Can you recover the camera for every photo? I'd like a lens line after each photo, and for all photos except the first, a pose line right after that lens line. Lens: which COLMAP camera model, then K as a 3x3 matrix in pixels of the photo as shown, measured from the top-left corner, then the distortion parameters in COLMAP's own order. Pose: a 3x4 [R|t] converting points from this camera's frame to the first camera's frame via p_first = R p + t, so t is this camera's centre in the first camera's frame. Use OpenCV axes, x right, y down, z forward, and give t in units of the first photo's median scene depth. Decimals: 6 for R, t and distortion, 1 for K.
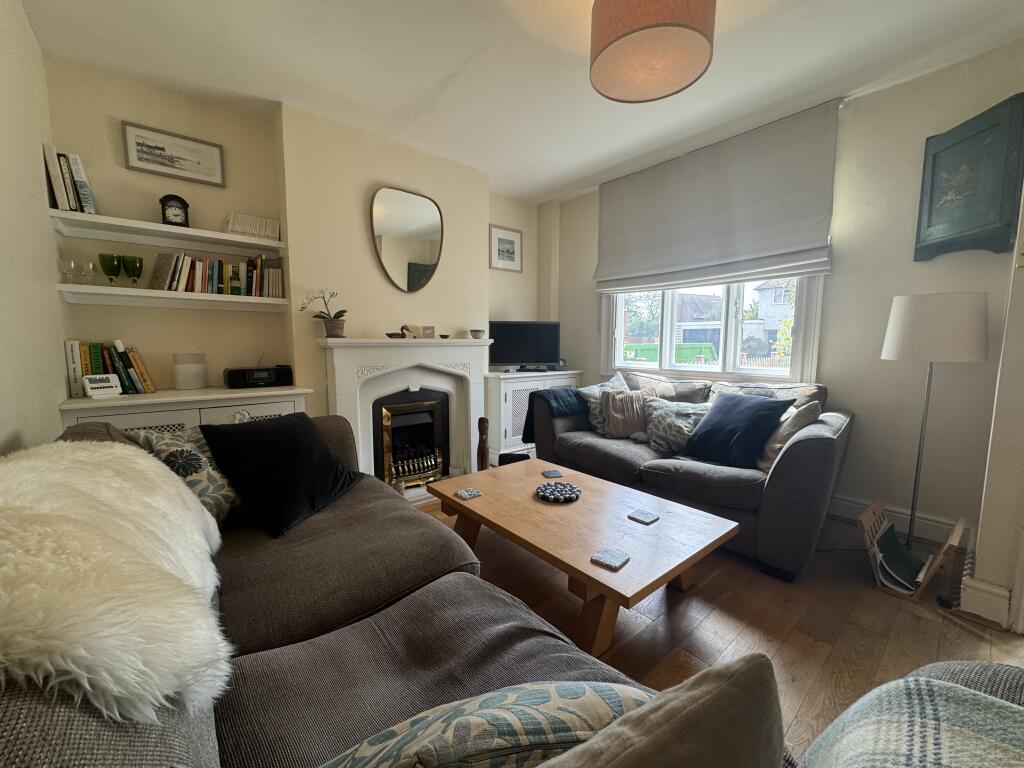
lens RADIAL K [[410.0, 0, 514.2], [0, 410.0, 381.4], [0, 0, 1]] dist [-0.000395, -0.000366]
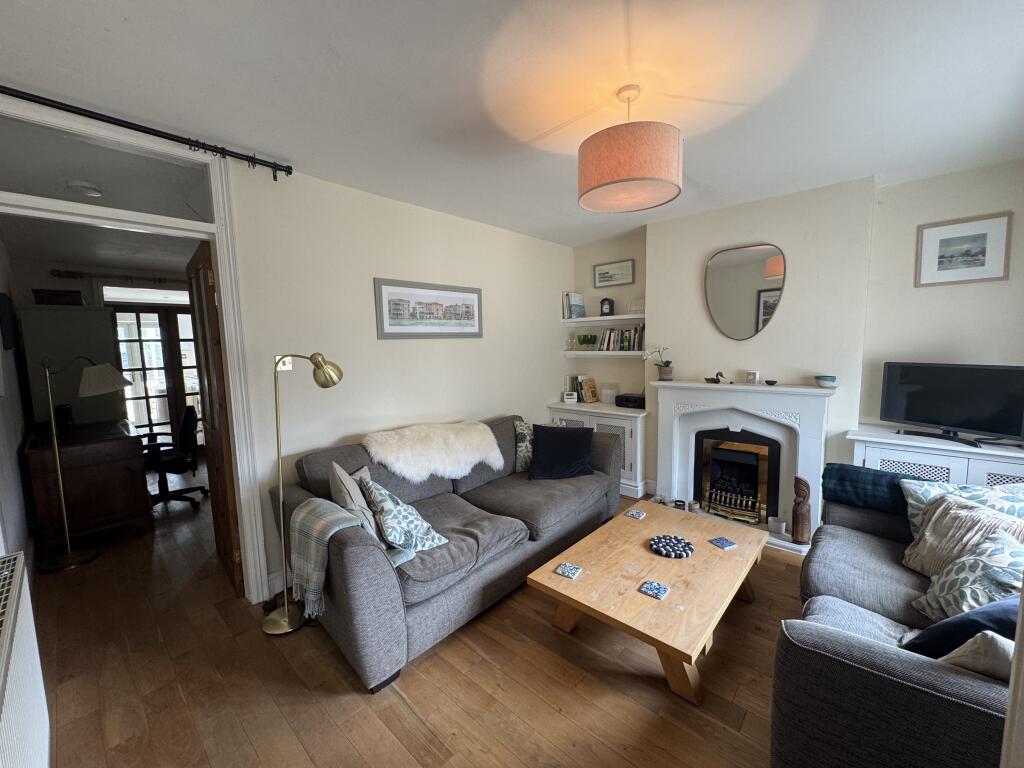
lens RADIAL K [[410.0, 0, 515.6], [0, 410.0, 385.7], [0, 0, 1]] dist [-0.000395, -0.000366]
pose [[0.138032, 0.098617, -0.985506, 0.836713], [-0.071010, 0.993455, 0.089467, -0.173888], [0.987879, 0.057631, 0.144131, 0.309724]]
